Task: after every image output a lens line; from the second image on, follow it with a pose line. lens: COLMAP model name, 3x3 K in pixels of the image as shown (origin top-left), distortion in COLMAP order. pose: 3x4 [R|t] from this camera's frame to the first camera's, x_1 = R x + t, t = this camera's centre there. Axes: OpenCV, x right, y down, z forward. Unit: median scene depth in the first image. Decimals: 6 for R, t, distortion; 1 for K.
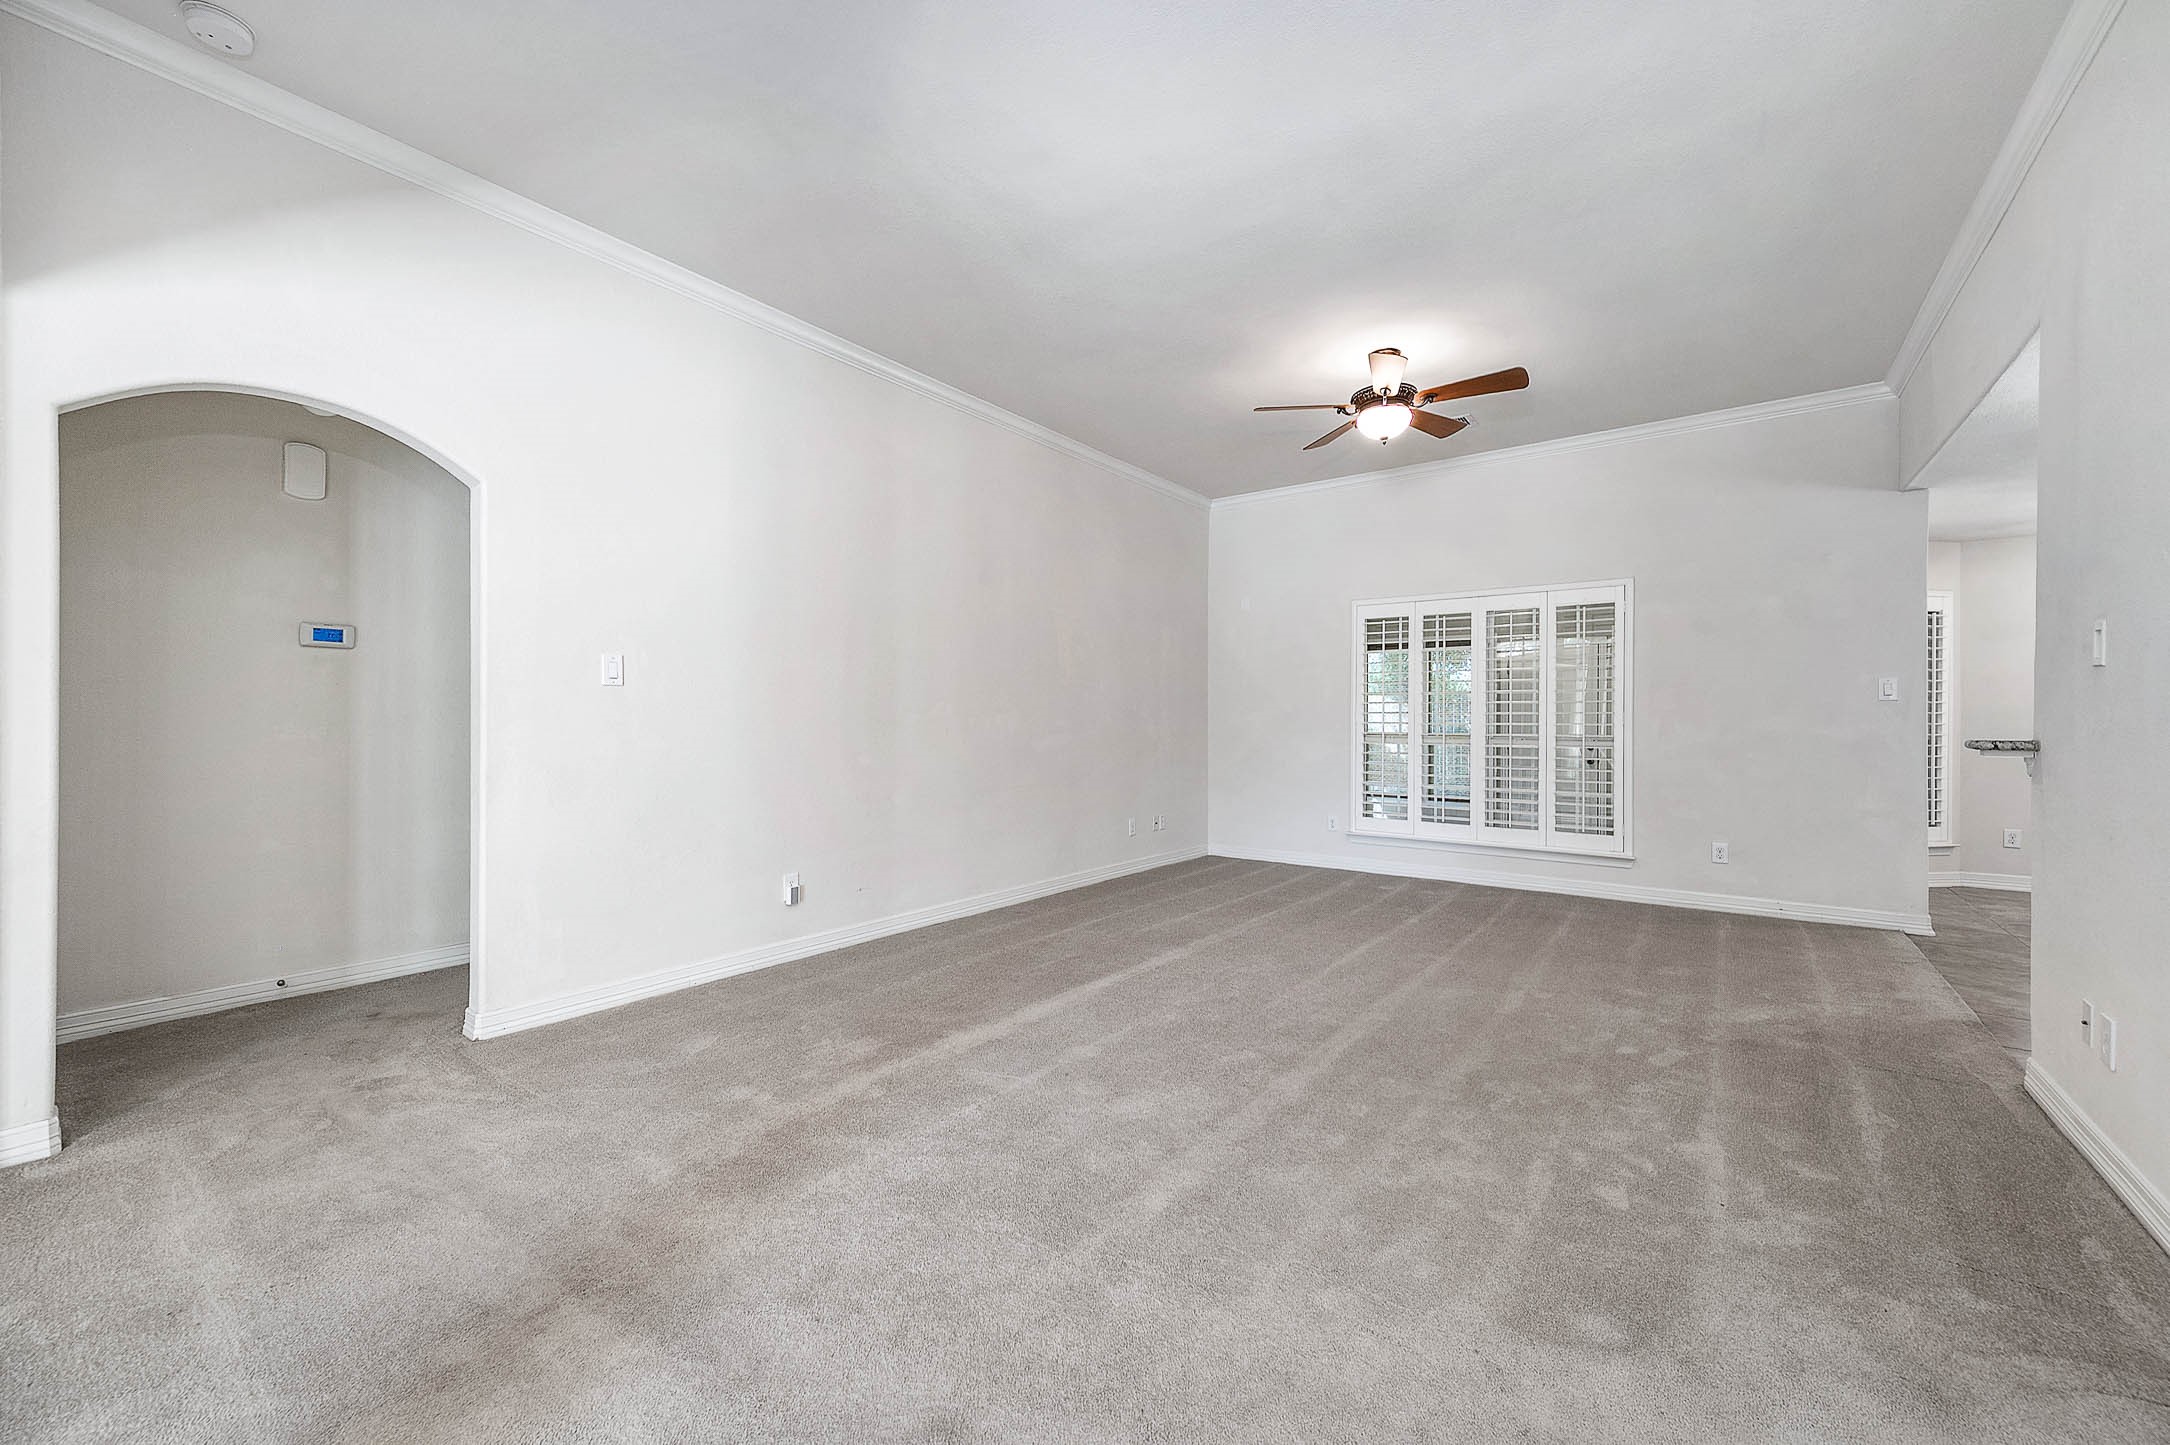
lens RADIAL K [[857.1, 0, 1089.2], [0, 857.1, 720.1], [0, 0, 1]] dist [0.017293, 0.000251]
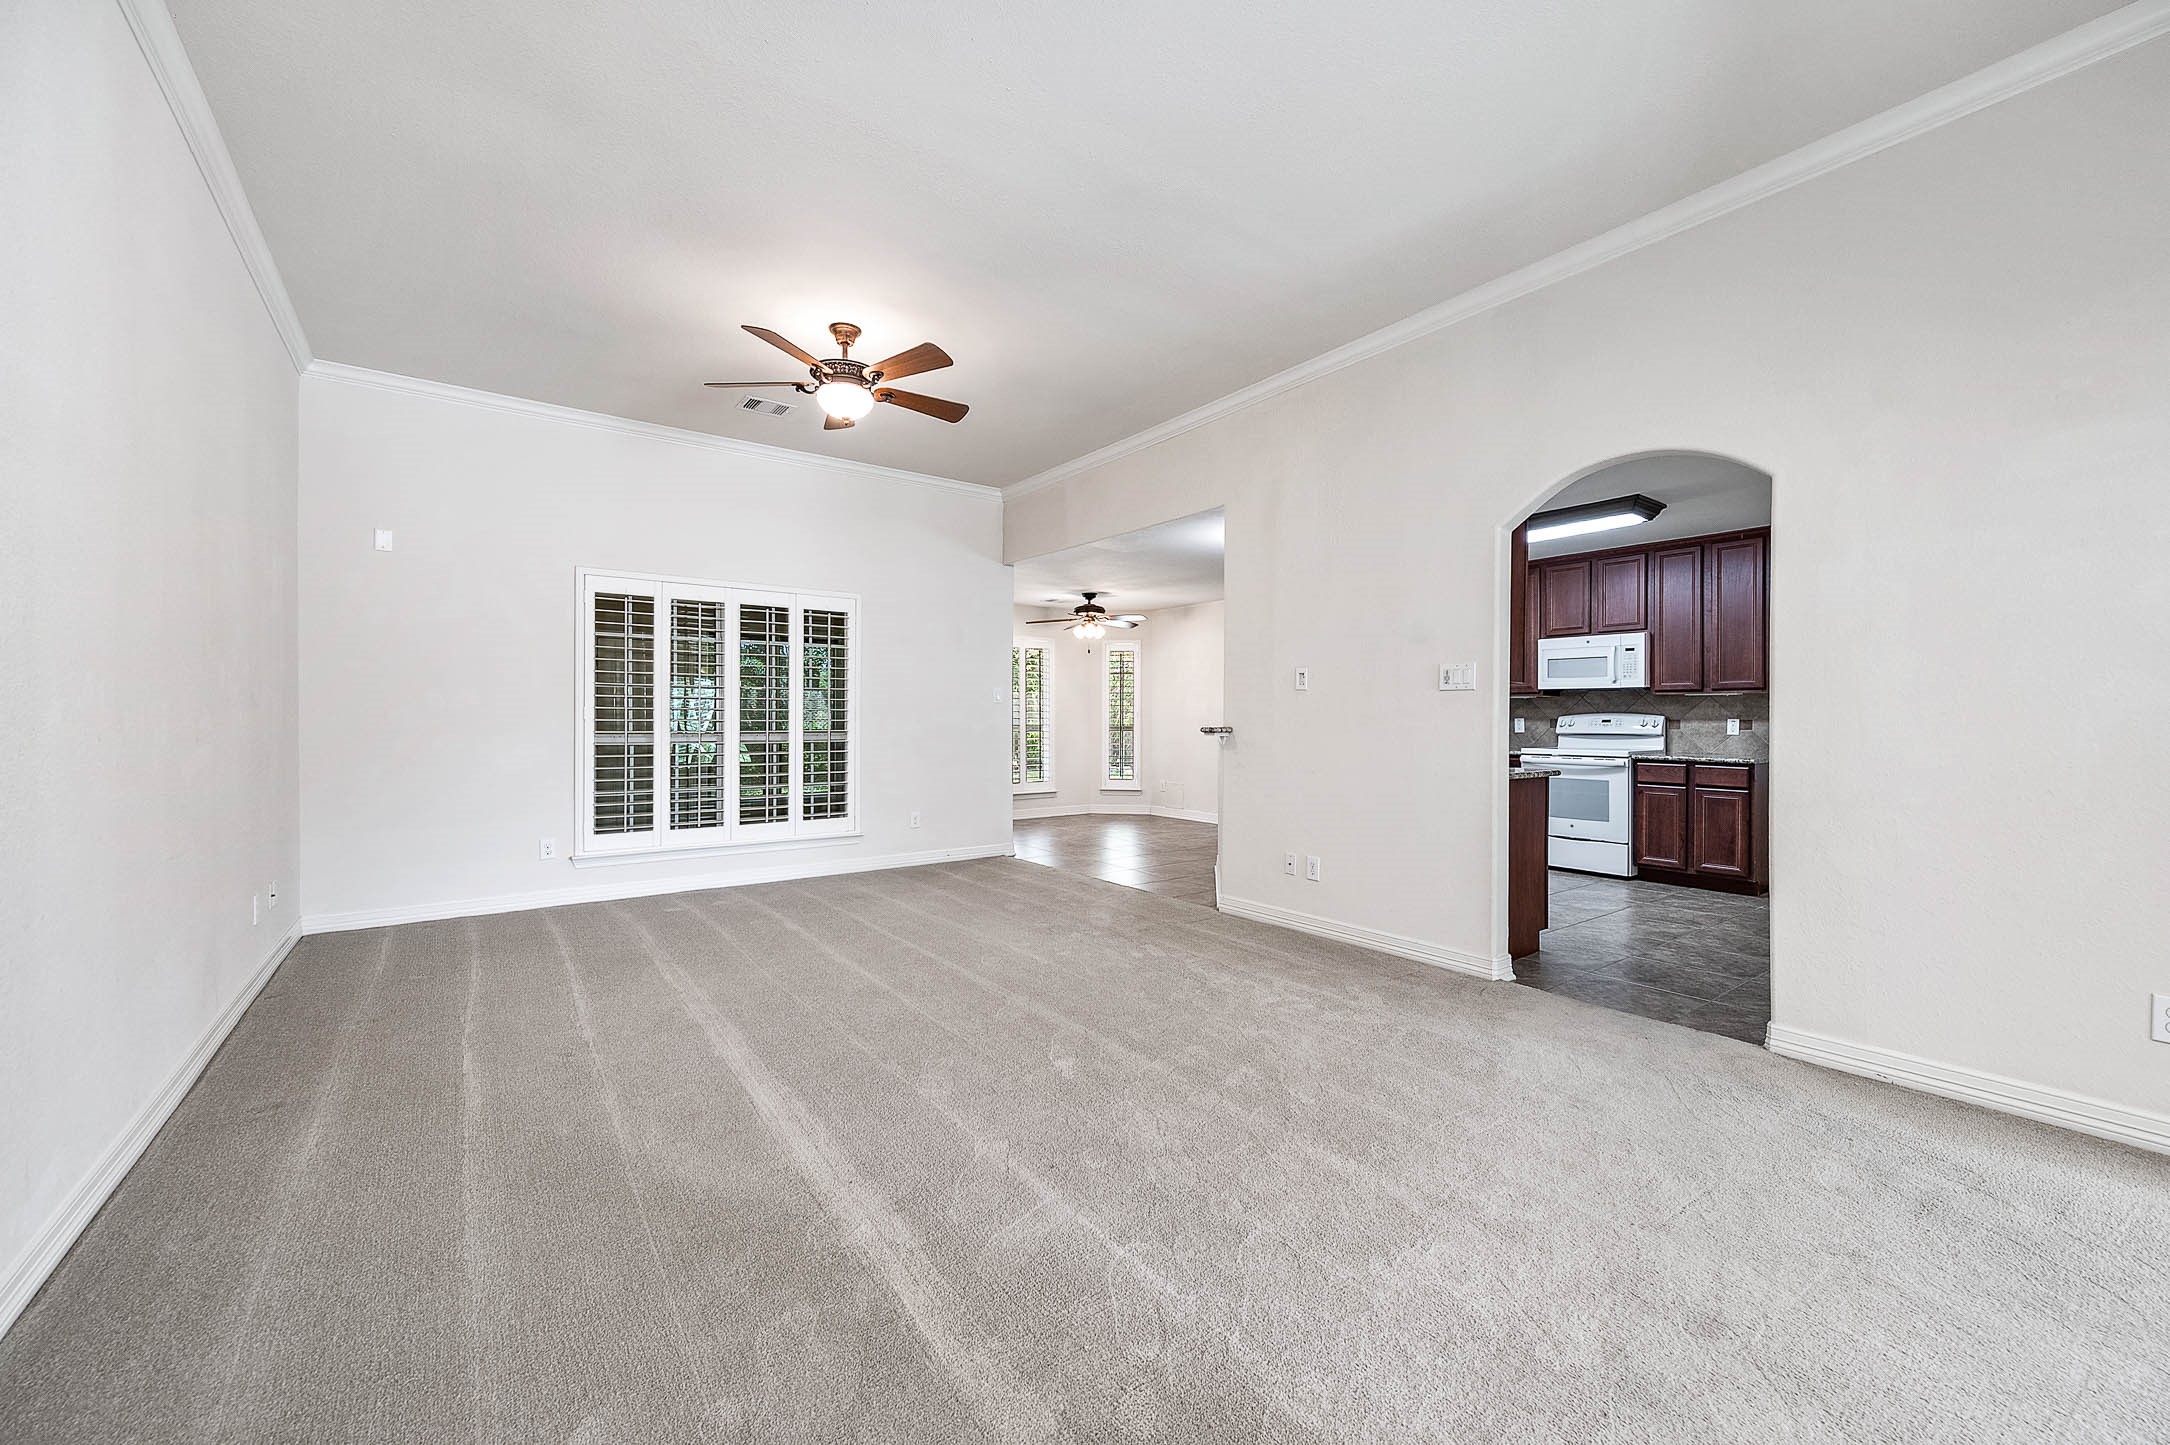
lens RADIAL K [[857.1, 0, 1086.6], [0, 857.1, 726.0], [0, 0, 1]] dist [0.017293, 0.000251]
pose [[0.287361, -0.009650, 0.957774, -0.428457], [0.000084, 0.999949, 0.010050, 0.001662], [-0.957822, -0.002808, 0.287348, 0.415471]]
